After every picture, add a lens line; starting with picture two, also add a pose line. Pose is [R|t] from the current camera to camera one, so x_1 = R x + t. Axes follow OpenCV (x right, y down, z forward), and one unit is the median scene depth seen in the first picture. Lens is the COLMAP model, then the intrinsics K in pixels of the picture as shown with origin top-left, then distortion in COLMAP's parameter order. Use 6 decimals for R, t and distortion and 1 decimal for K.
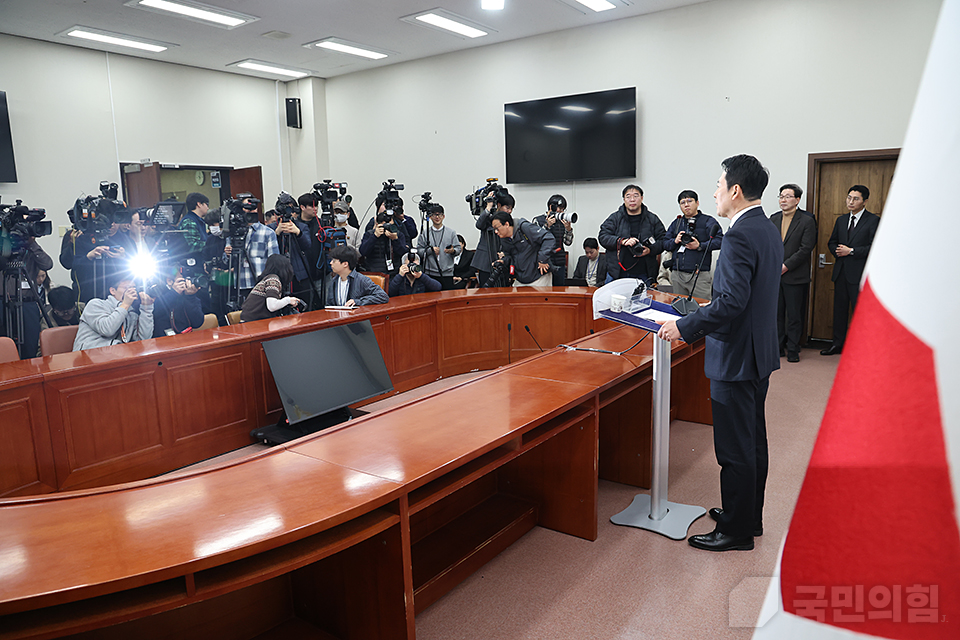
lens RADIAL K [[655.1, 0, 498.7], [0, 655.1, 321.1], [0, 0, 1]] dist [-0.092543, 0.049624]
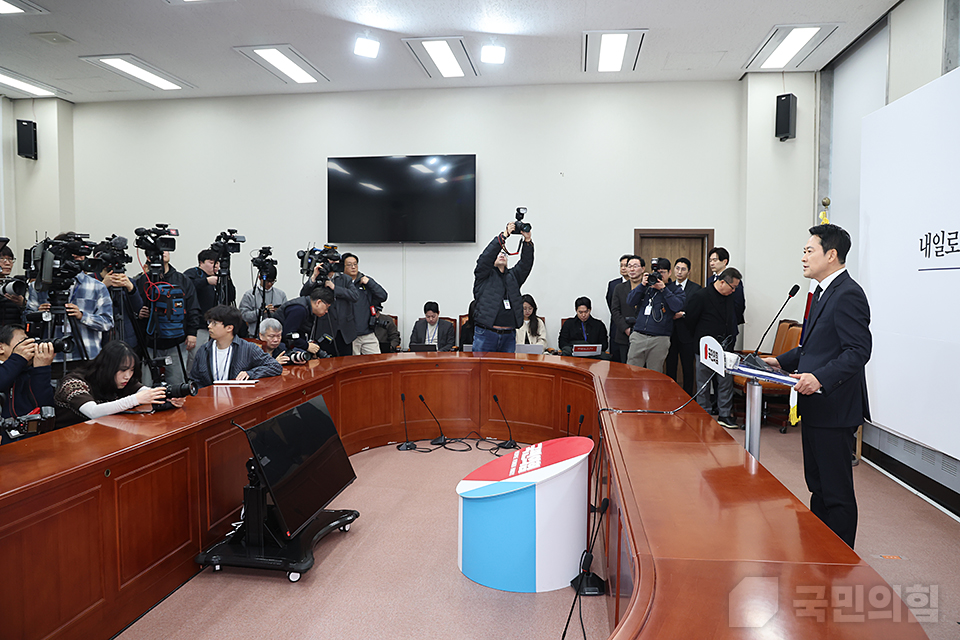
lens RADIAL K [[655.1, 0, 498.7], [0, 655.1, 321.1], [0, 0, 1]] dist [-0.092543, 0.049624]
pose [[0.883346, 0.001075, 0.468720, -0.264857], [0.047637, 0.994614, -0.092058, -0.005576], [-0.466295, 0.103648, 0.878537, 0.120704]]
